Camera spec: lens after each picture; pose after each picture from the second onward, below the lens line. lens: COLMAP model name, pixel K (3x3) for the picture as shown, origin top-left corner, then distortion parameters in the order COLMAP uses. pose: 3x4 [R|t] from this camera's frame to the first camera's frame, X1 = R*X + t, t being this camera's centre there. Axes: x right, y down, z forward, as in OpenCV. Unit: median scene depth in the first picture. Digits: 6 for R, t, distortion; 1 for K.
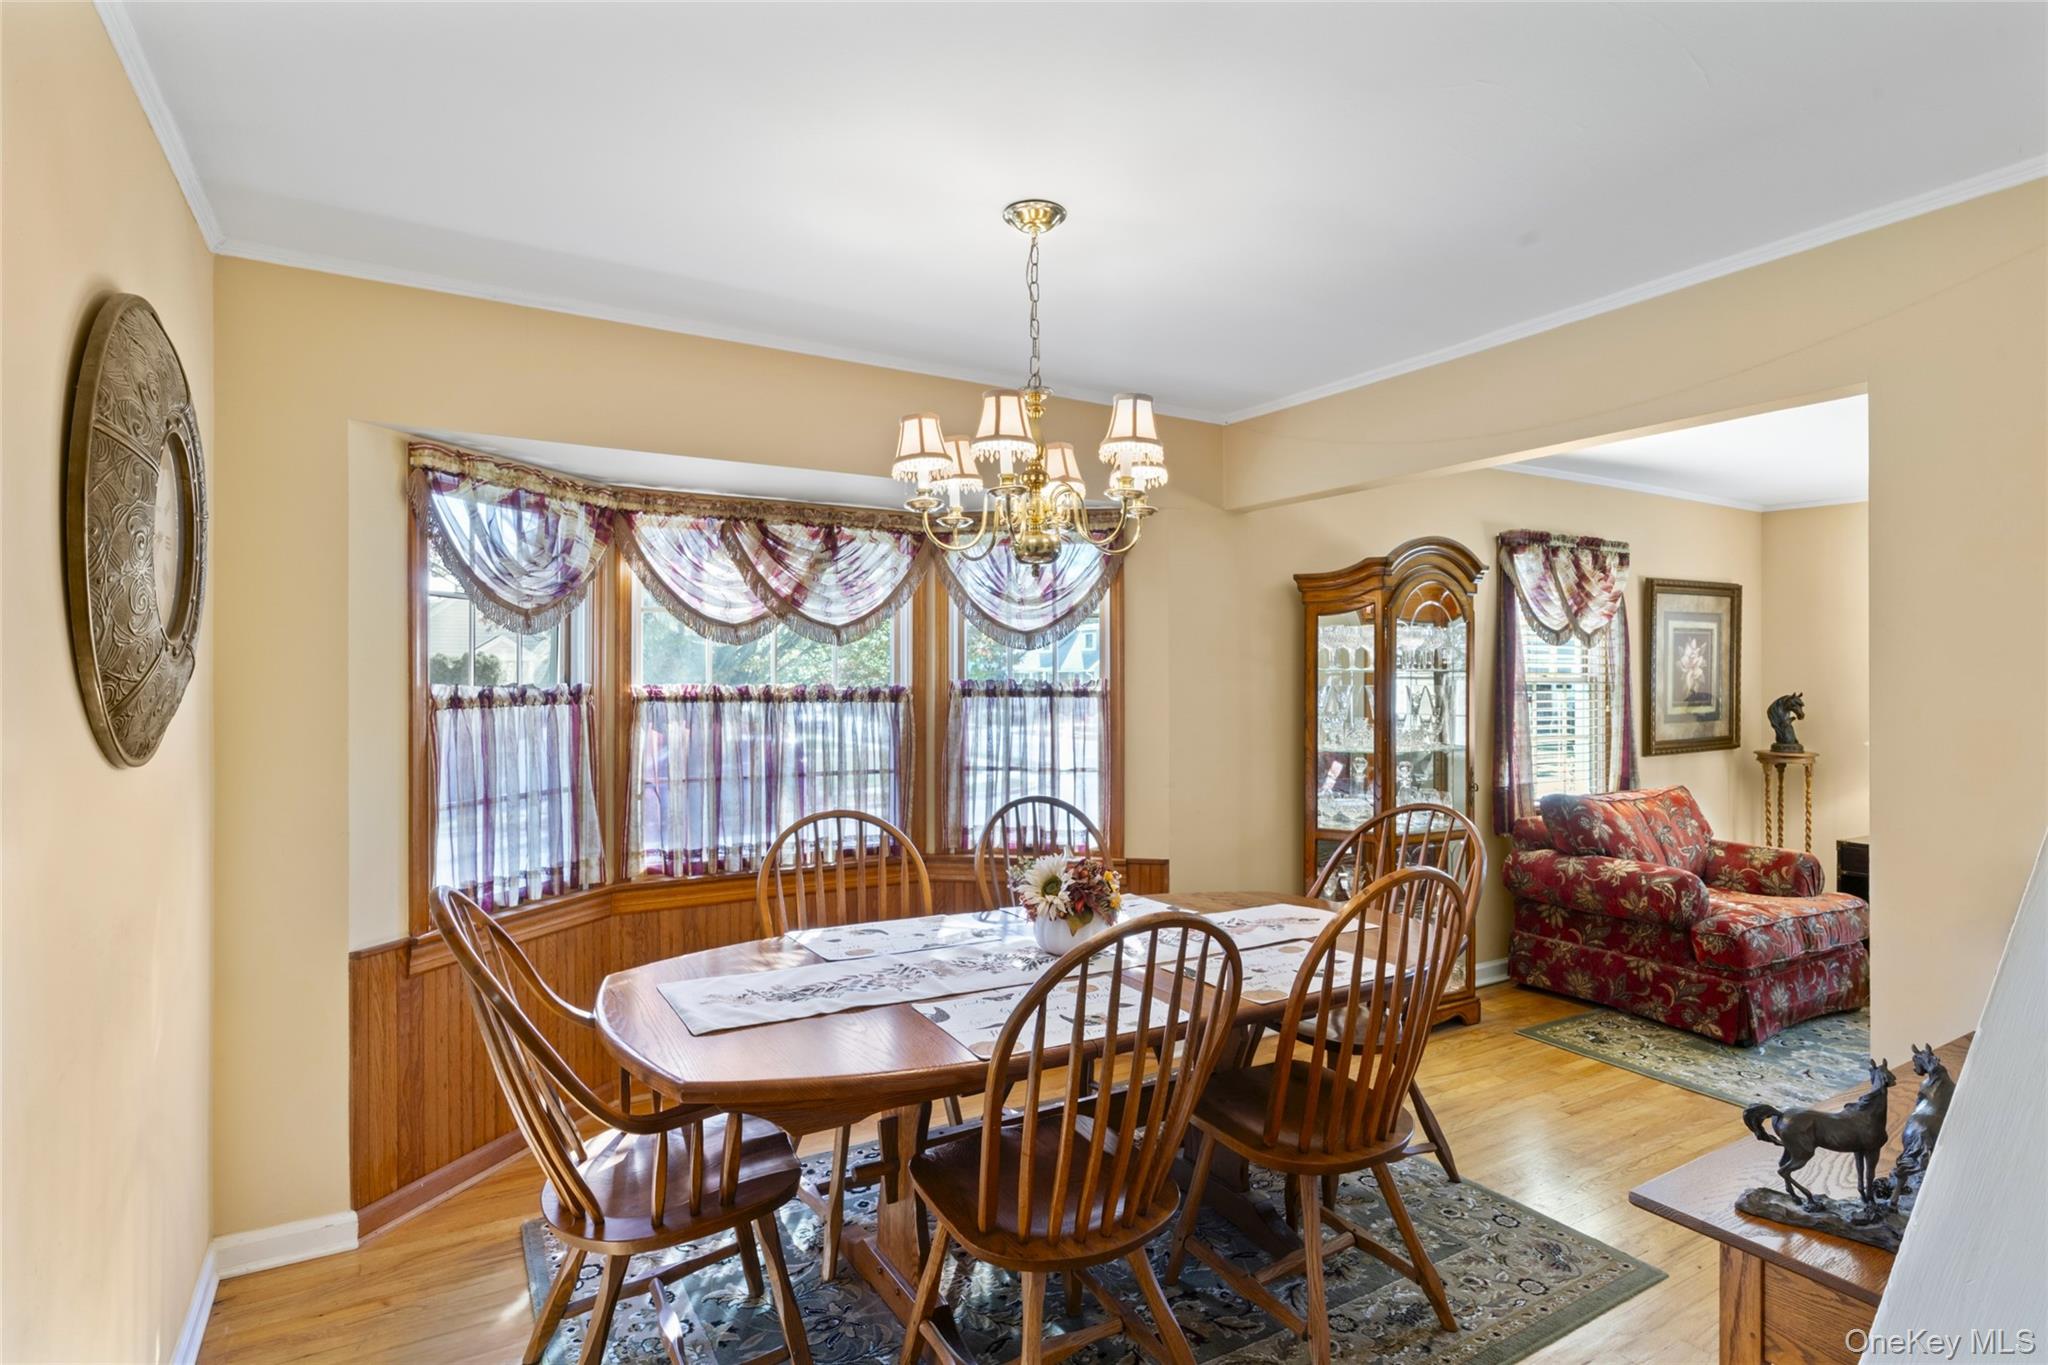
lens RADIAL K [[1040.8, 0, 1033.3], [0, 1040.8, 674.0], [0, 0, 1]] dist [-0.004349, 0.001058]
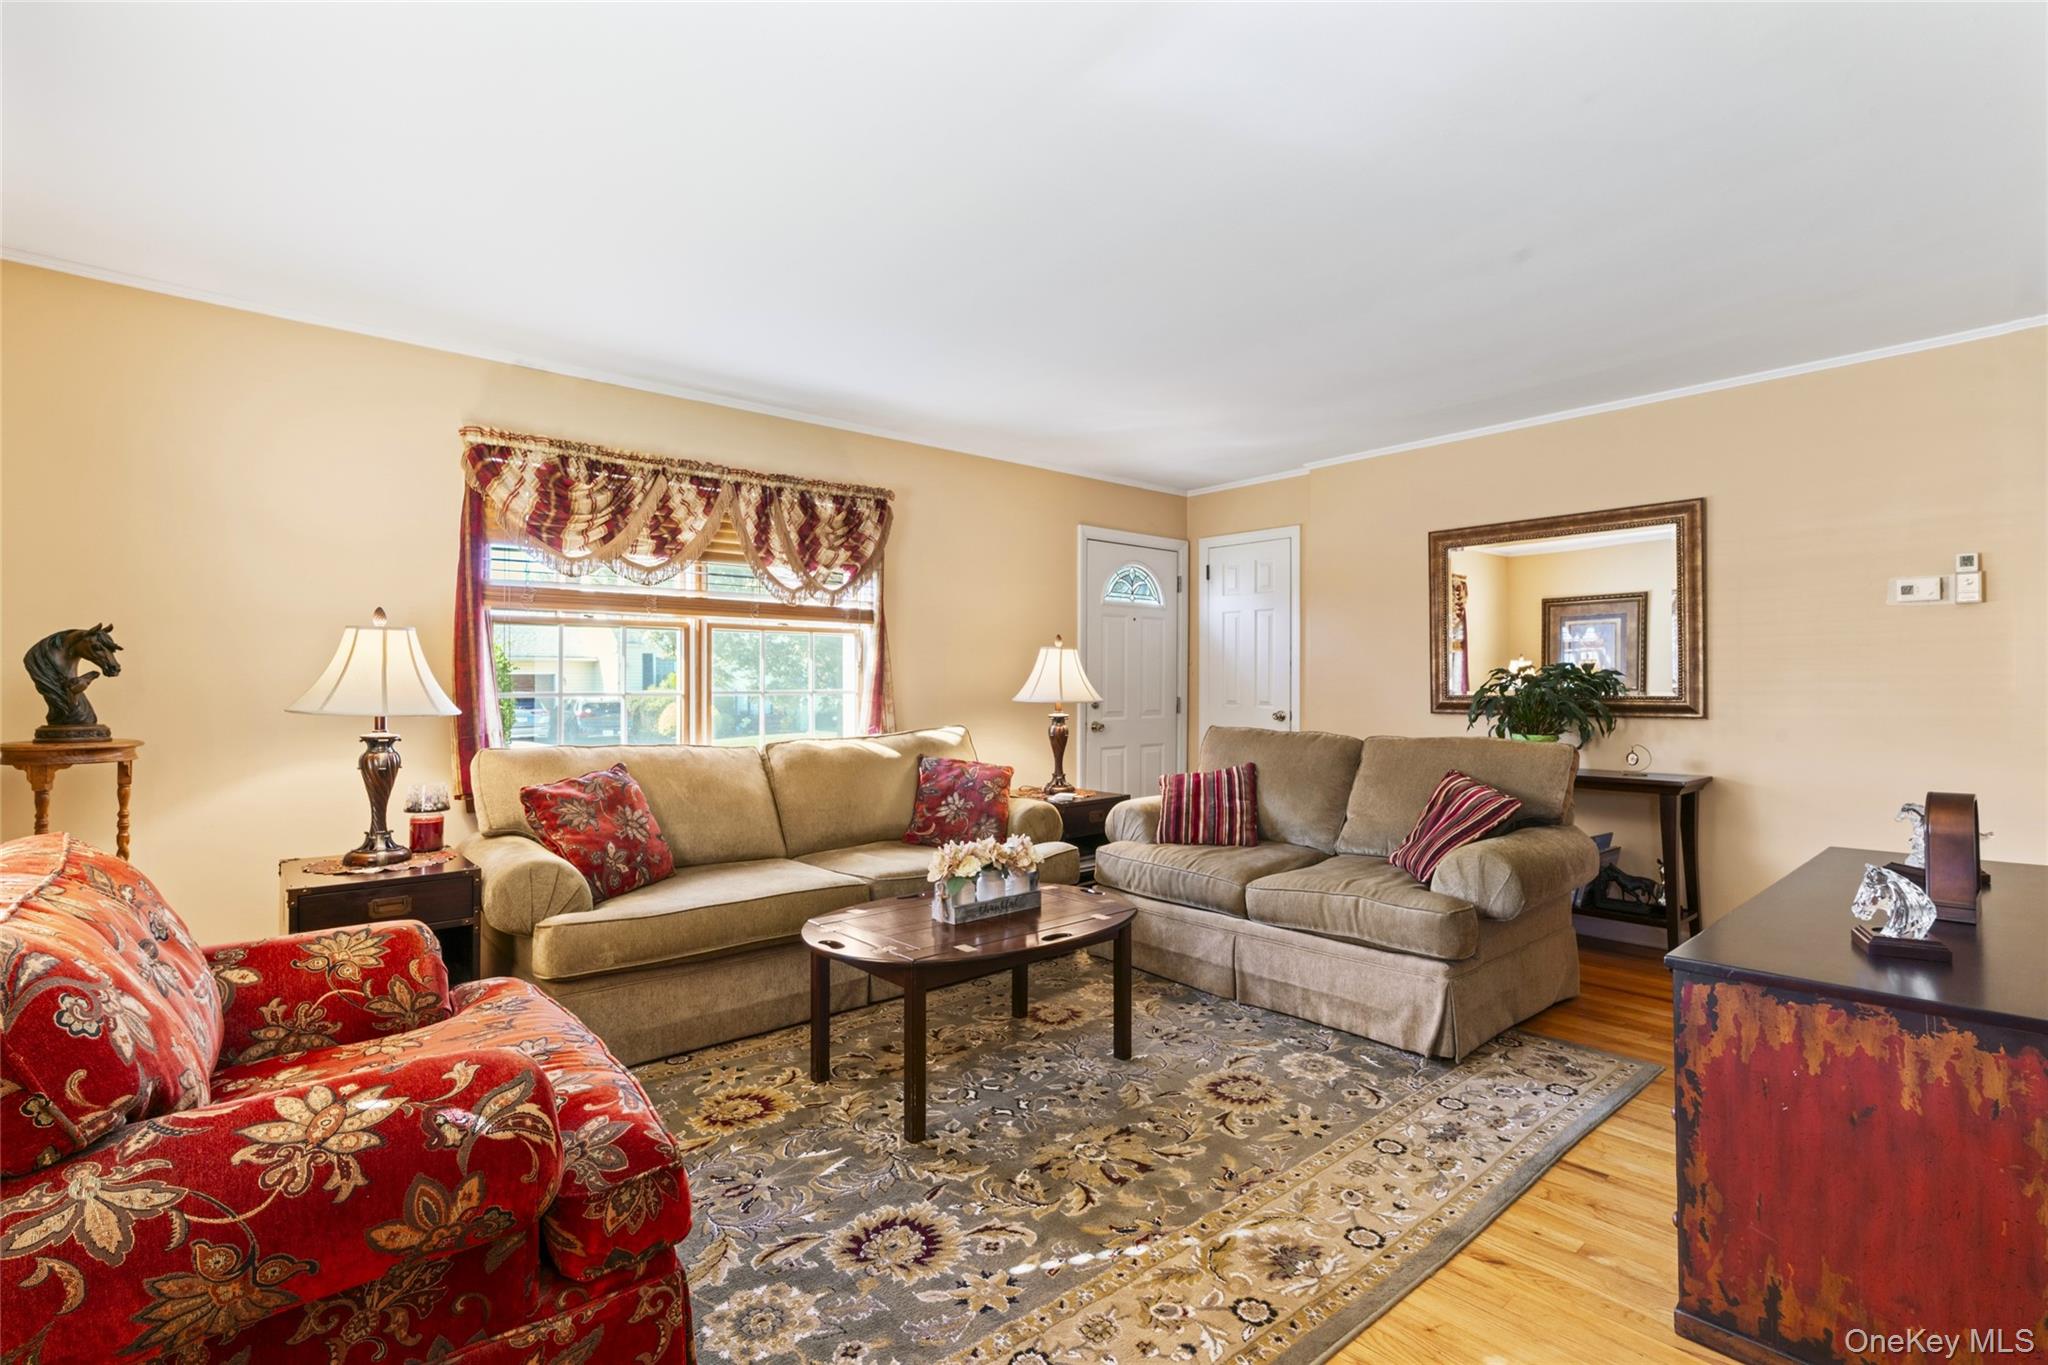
lens RADIAL K [[945.1, 0, 1035.0], [0, 945.1, 676.0], [0, 0, 1]] dist [-0.009795, 0.005548]
pose [[-0.176707, 0.005815, 0.984246, 0.312160], [0.000096, 0.999983, -0.005890, 0.072768], [-0.984263, -0.000946, -0.176705, 0.985141]]
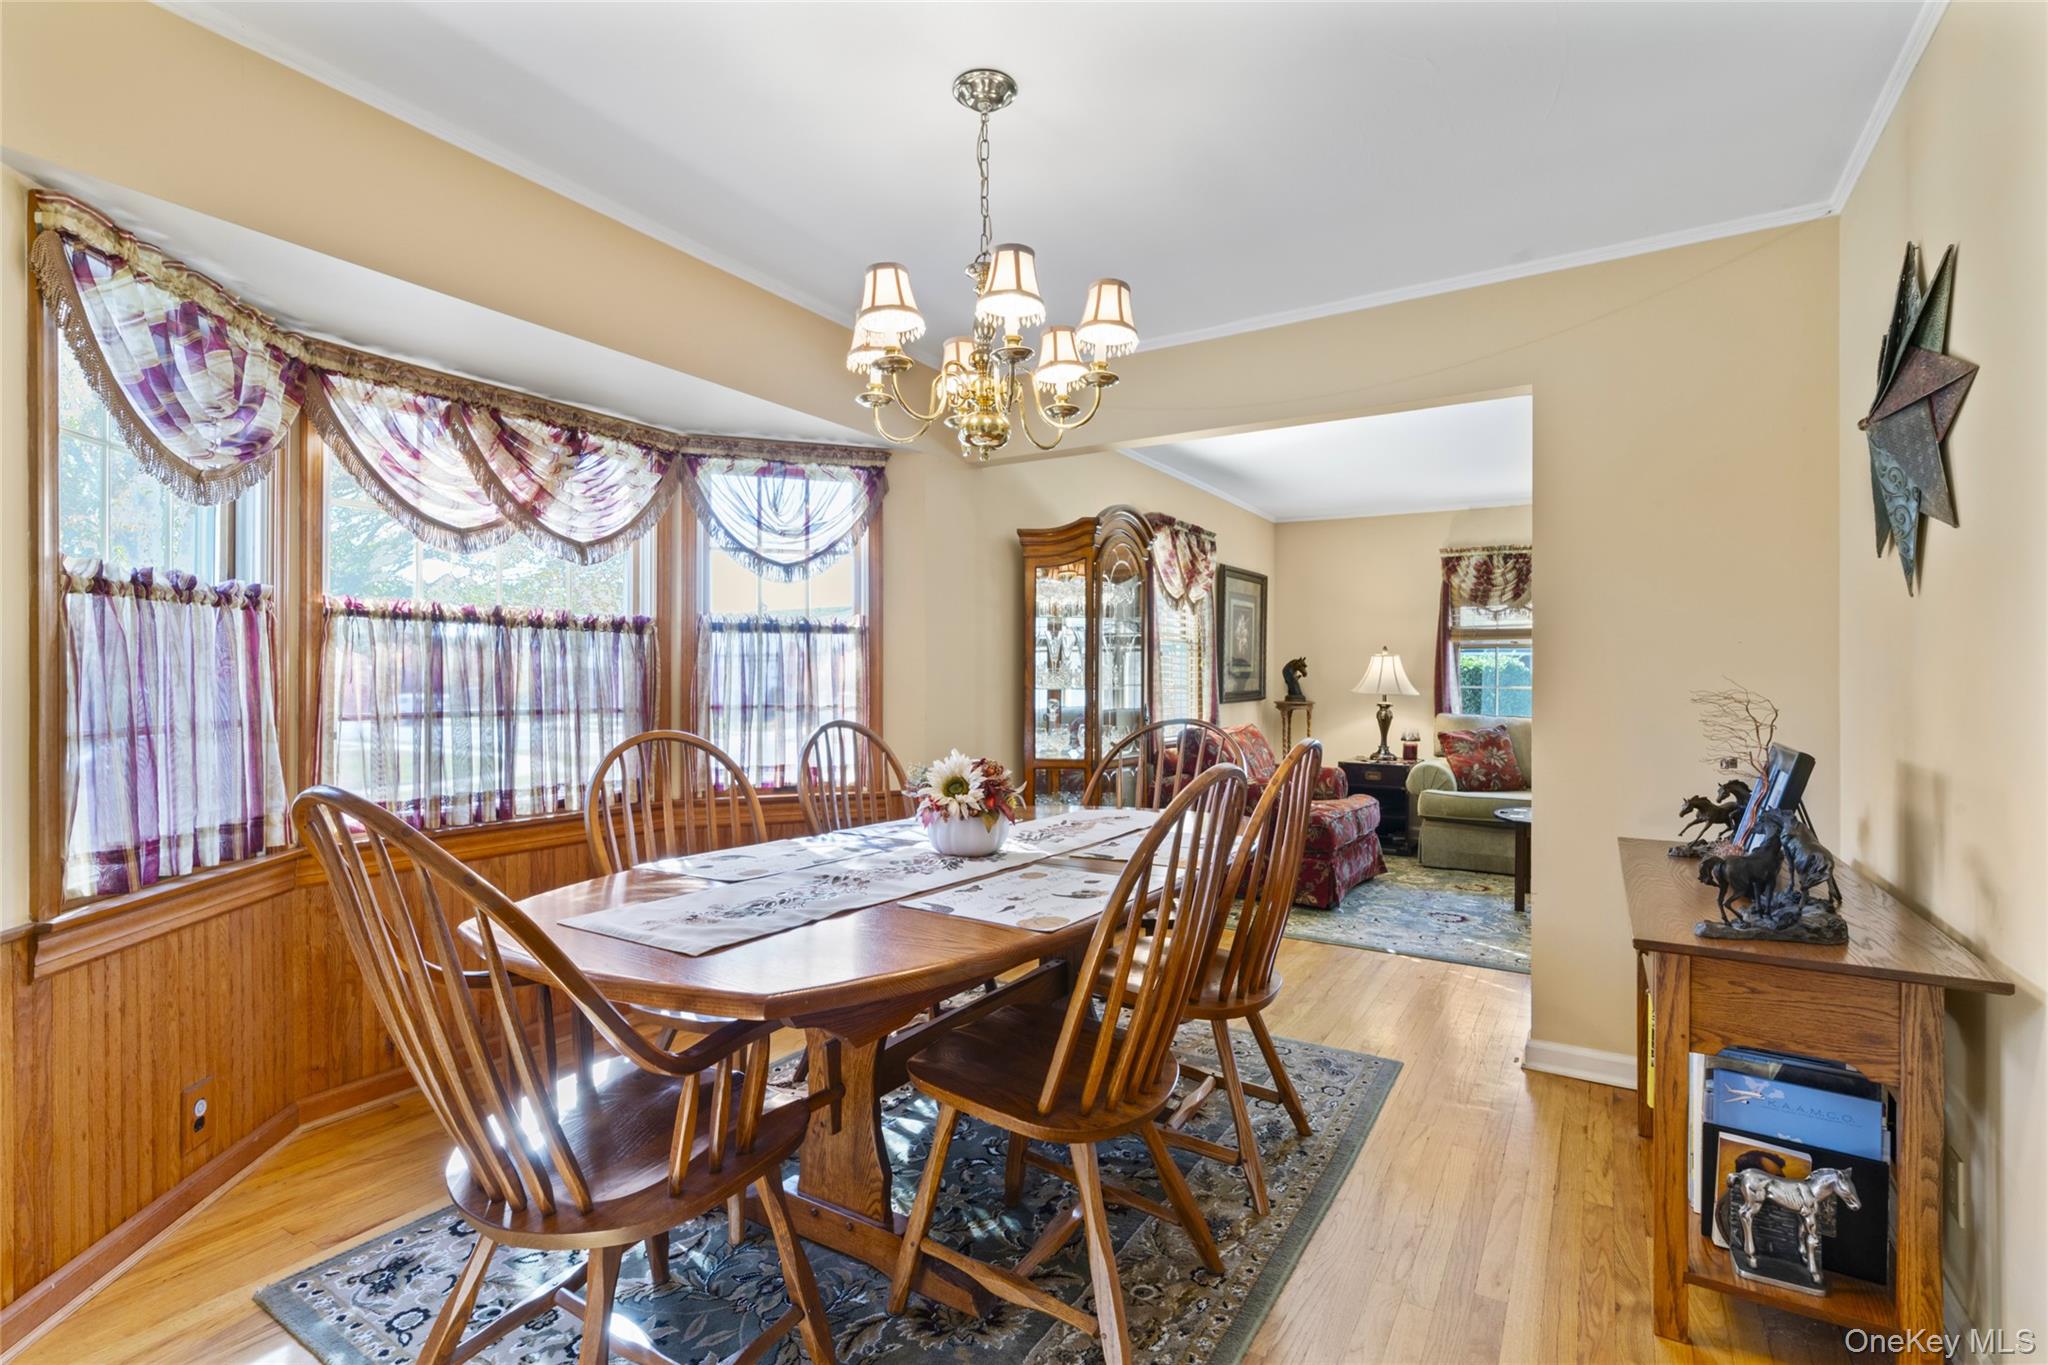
lens RADIAL K [[945.1, 0, 1026.9], [0, 945.1, 676.4], [0, 0, 1]] dist [-0.009795, 0.005548]
pose [[0.888414, 0.002074, 0.459038, -0.226041], [-0.003353, 0.999992, 0.001970, 0.065826], [-0.459030, -0.003289, 0.888415, 0.117631]]
